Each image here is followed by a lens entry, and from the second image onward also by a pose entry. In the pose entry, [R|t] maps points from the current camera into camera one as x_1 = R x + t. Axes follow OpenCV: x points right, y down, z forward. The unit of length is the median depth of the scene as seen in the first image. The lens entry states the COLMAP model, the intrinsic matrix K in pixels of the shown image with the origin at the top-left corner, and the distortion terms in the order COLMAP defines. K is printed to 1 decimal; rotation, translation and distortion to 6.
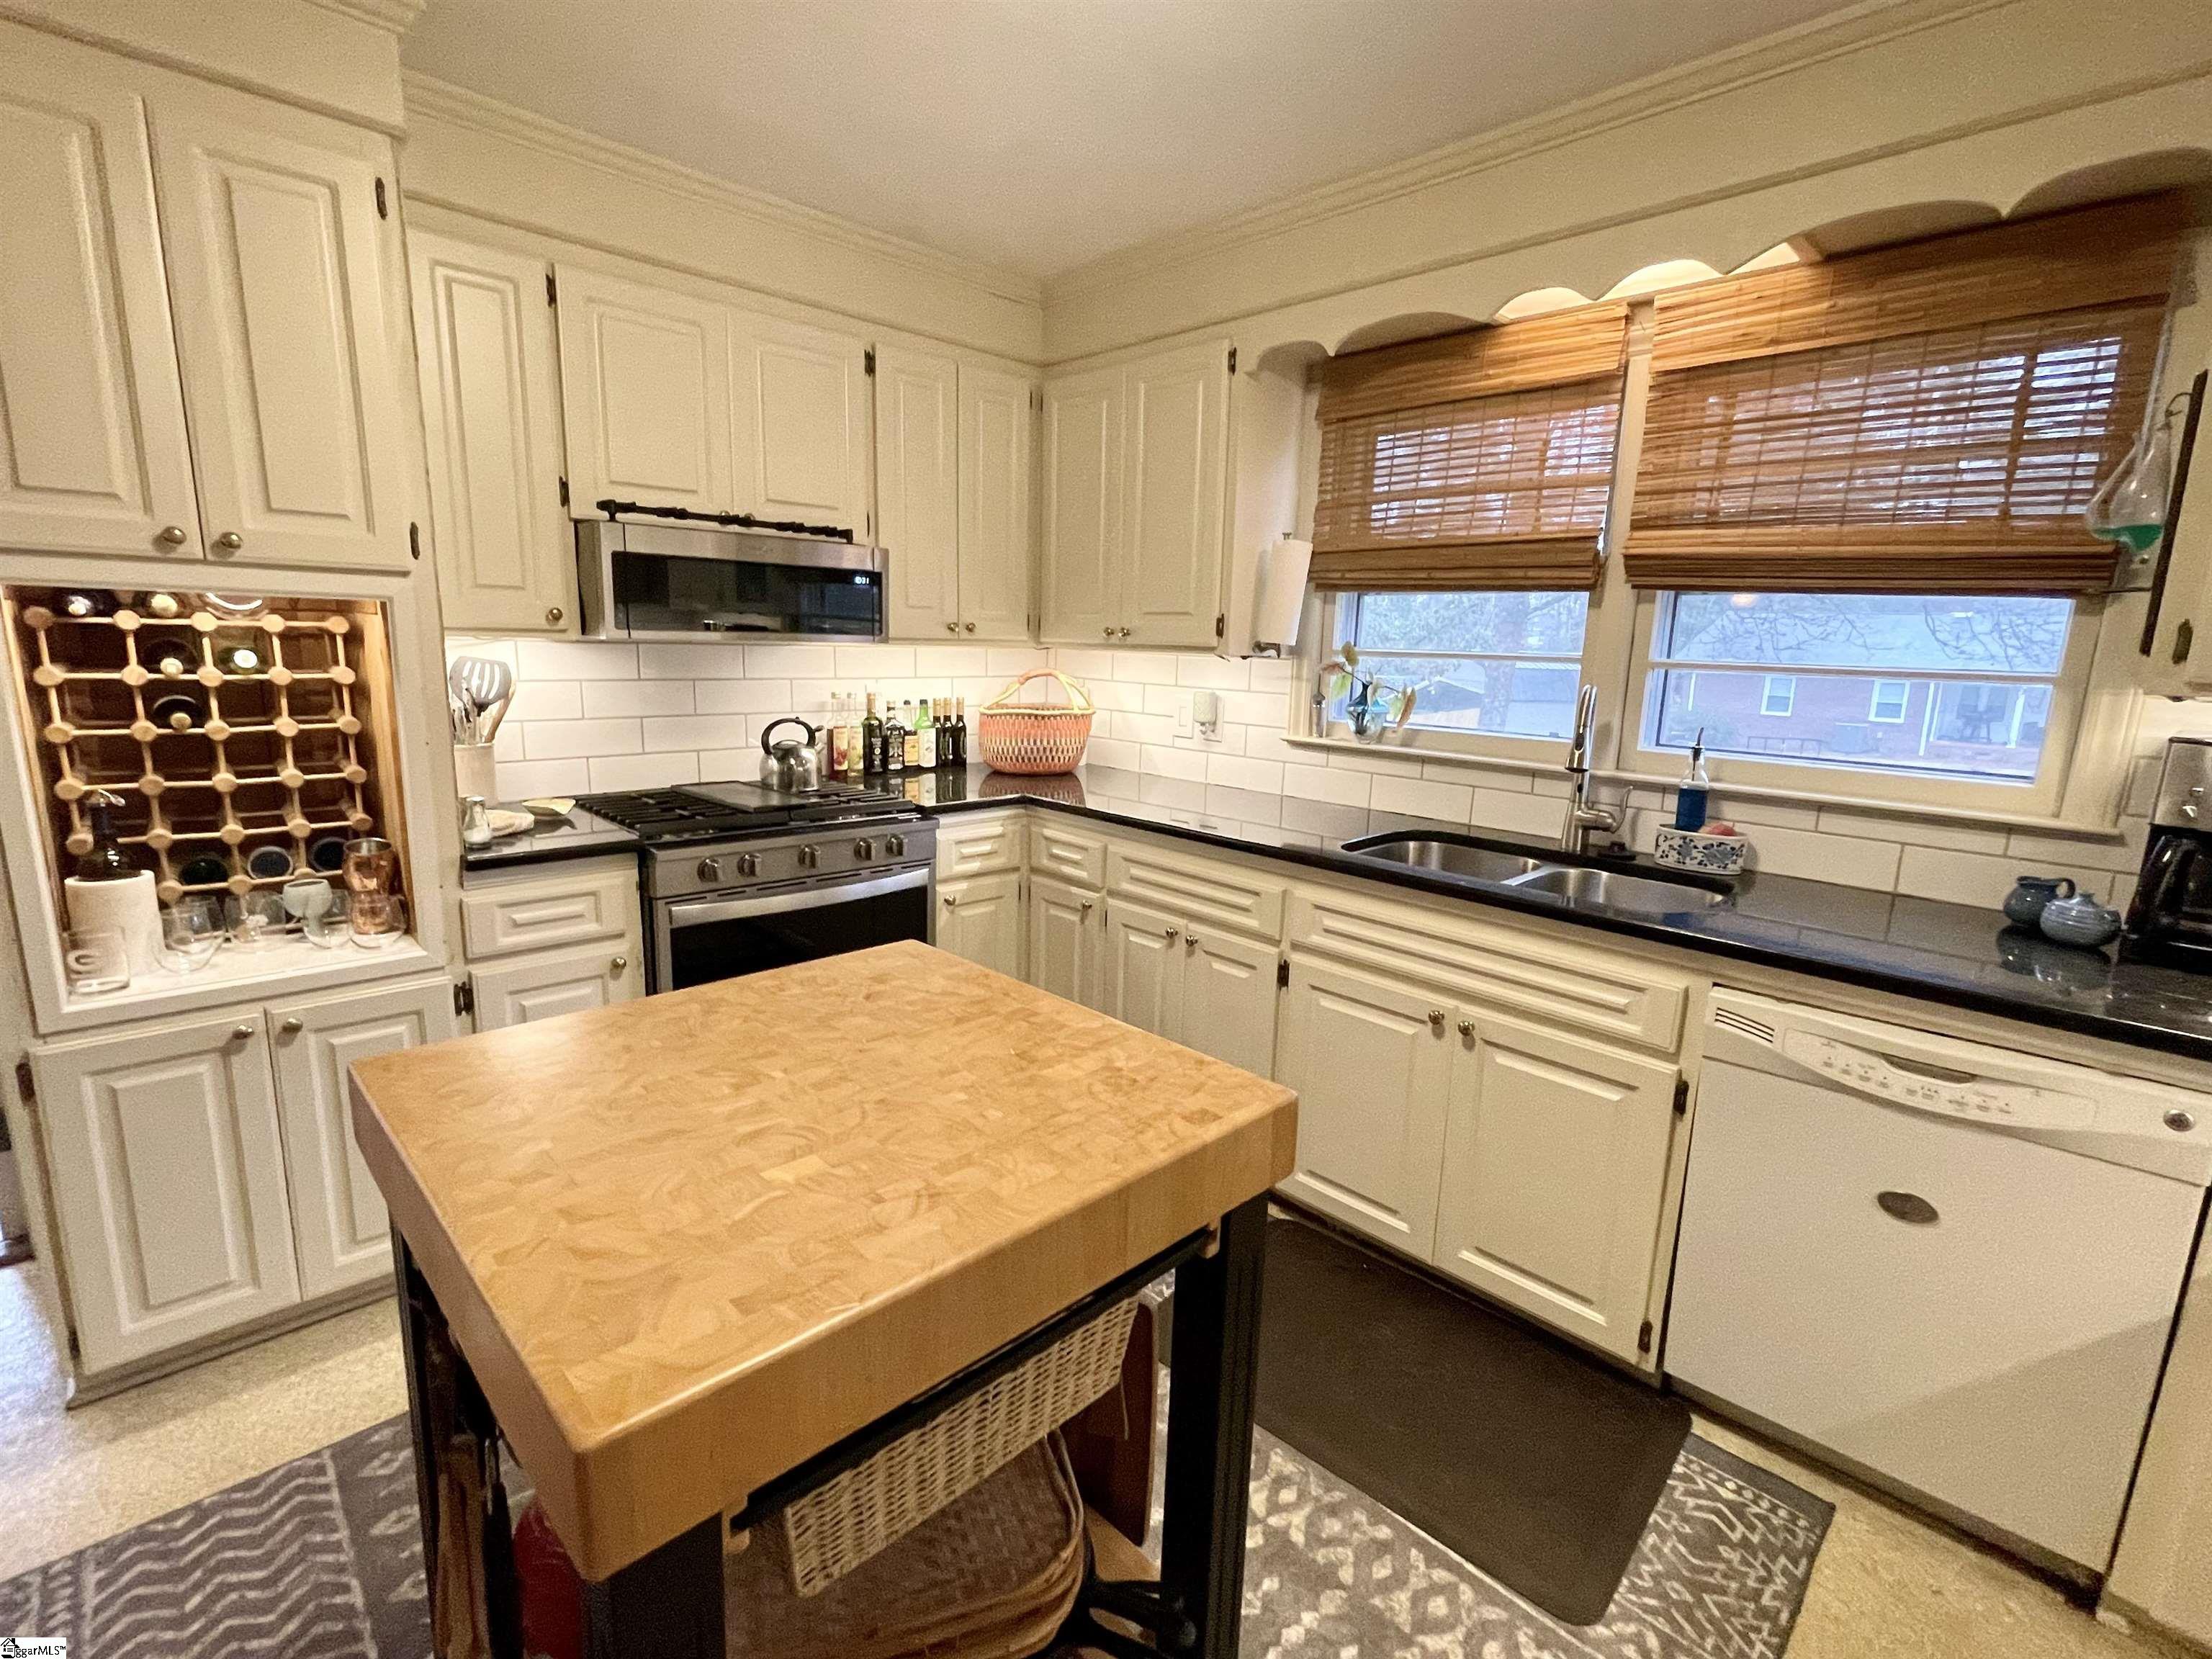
lens RADIAL K [[990.6, 0, 1106.0], [0, 990.6, 829.5], [0, 0, 1]] dist [-0.002203, 0.000222]
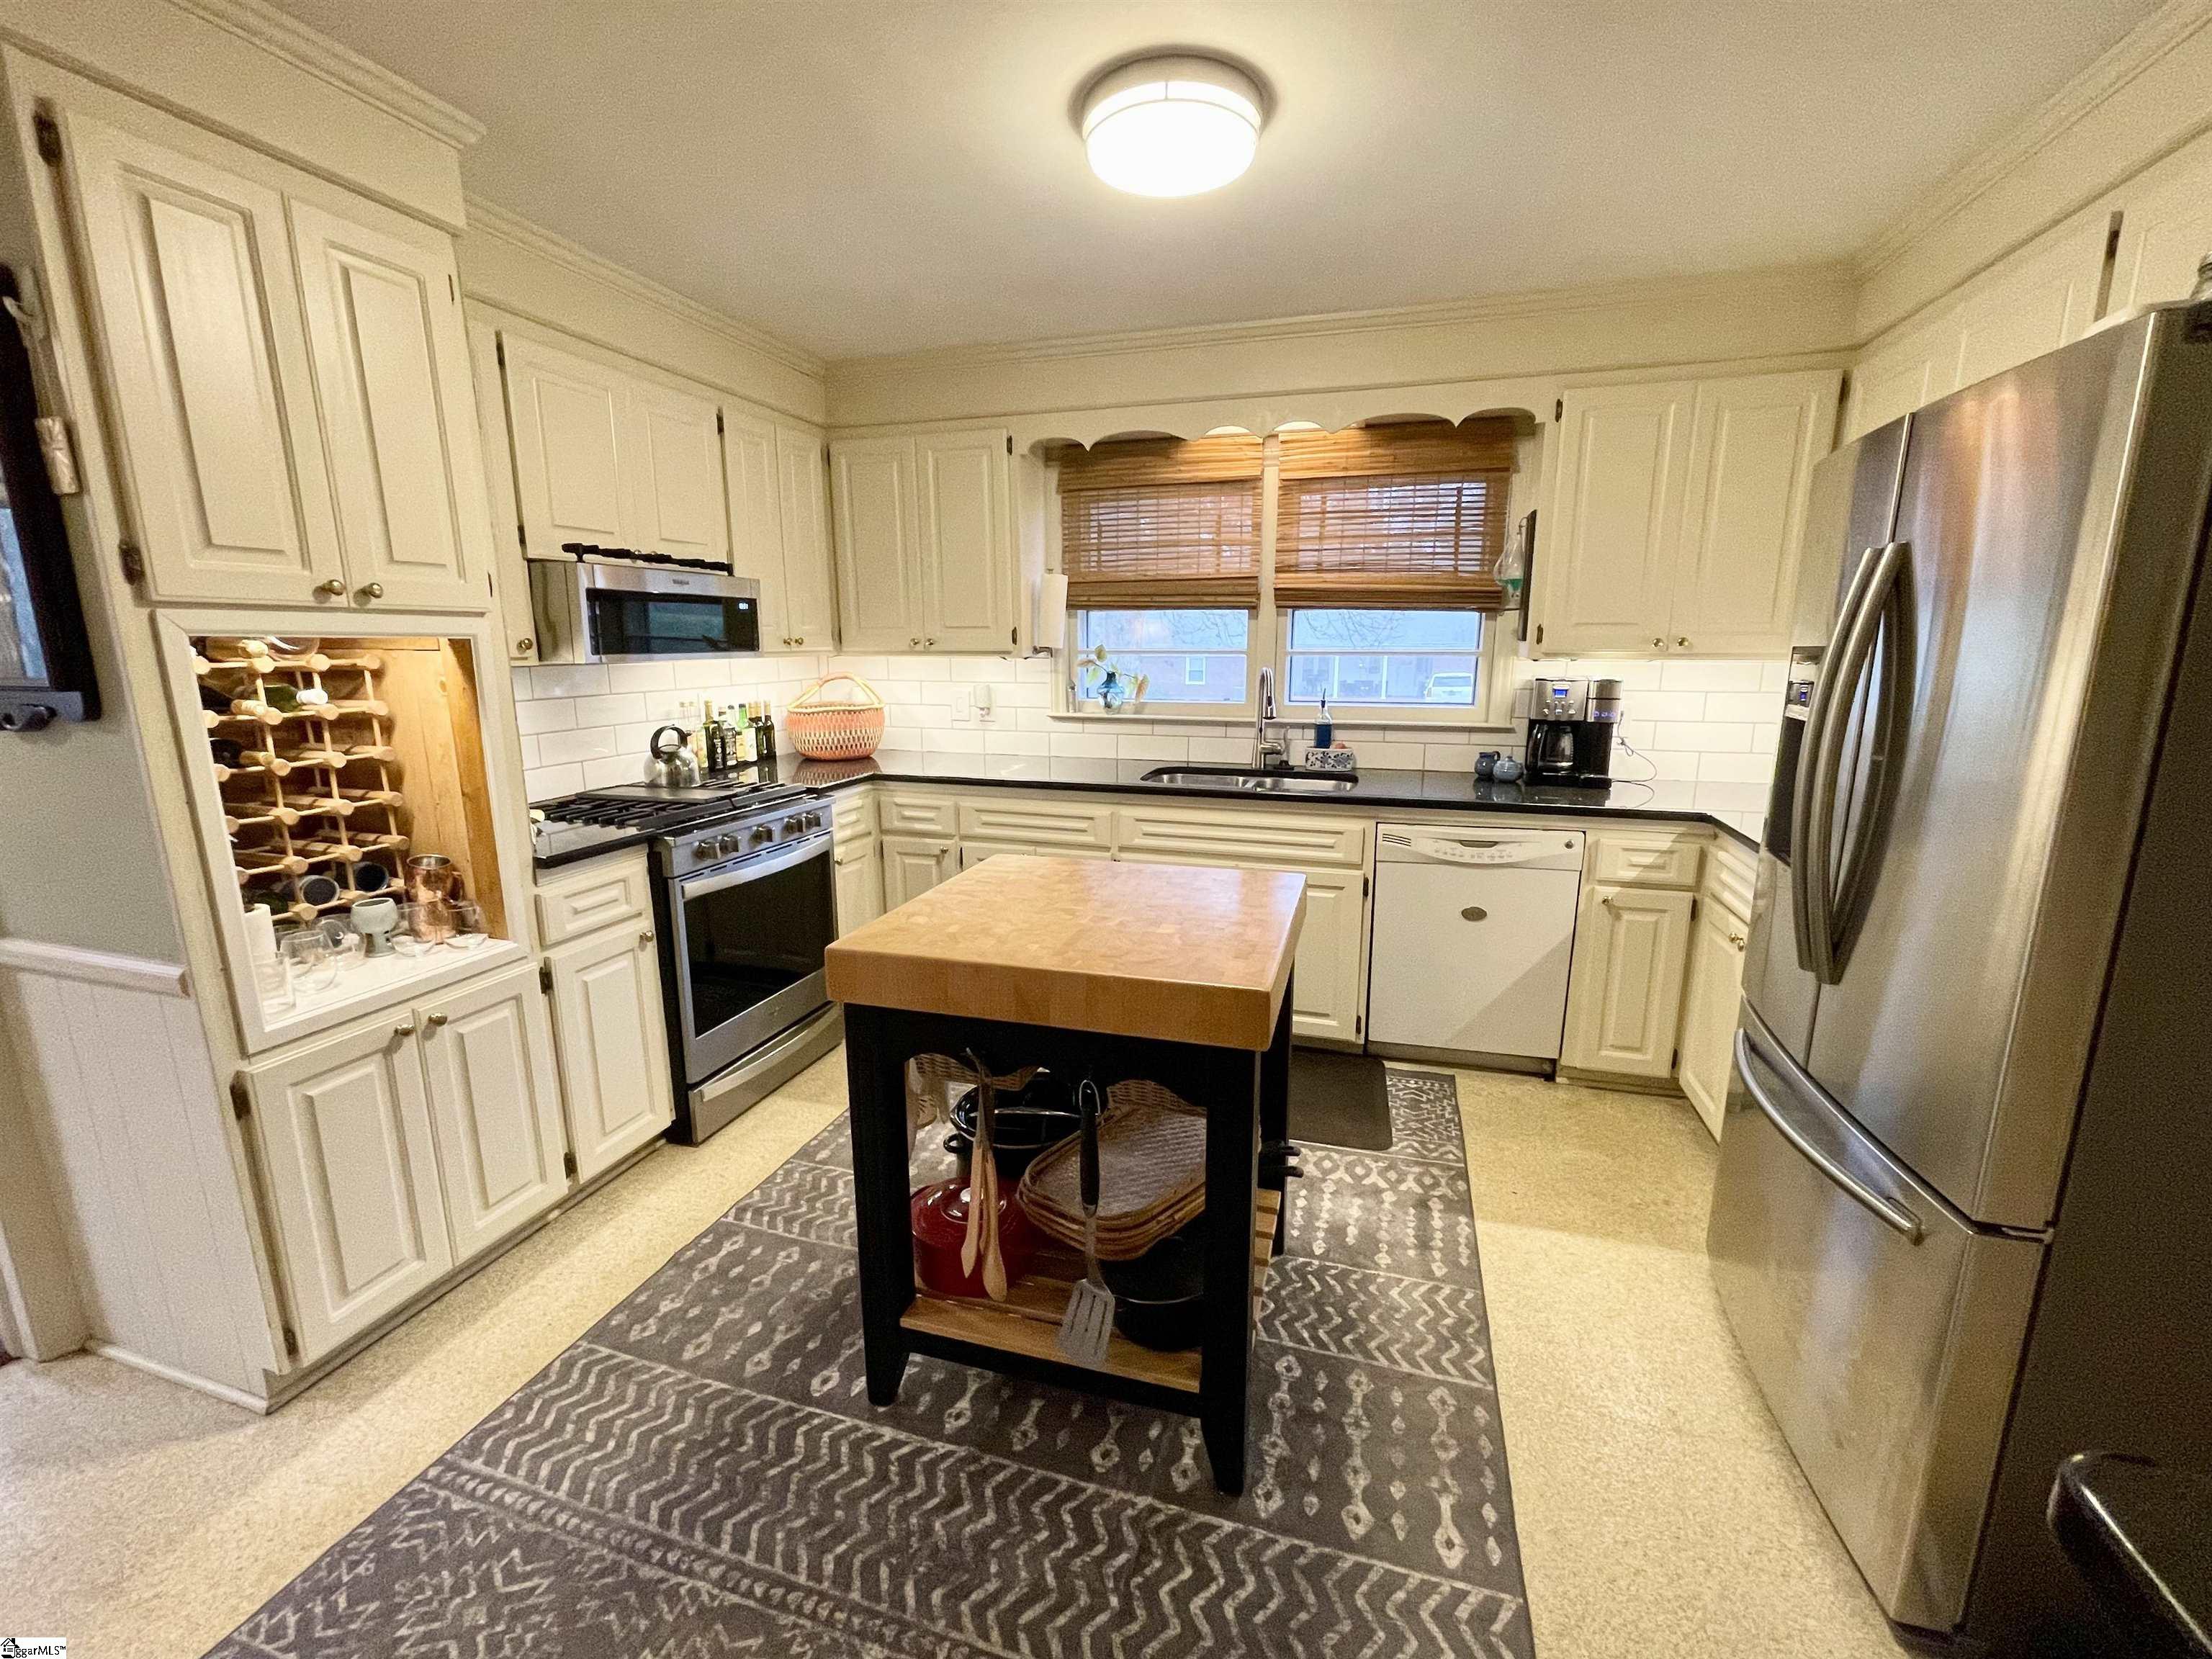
lens RADIAL K [[906.4, 0, 1097.9], [0, 906.4, 823.9], [0, 0, 1]] dist [-0.000429, -0.000486]
pose [[0.880013, -0.123406, 0.458638, -0.486756], [0.116288, 0.992247, 0.043858, 0.016243], [-0.460494, 0.014738, 0.887540, -0.211844]]
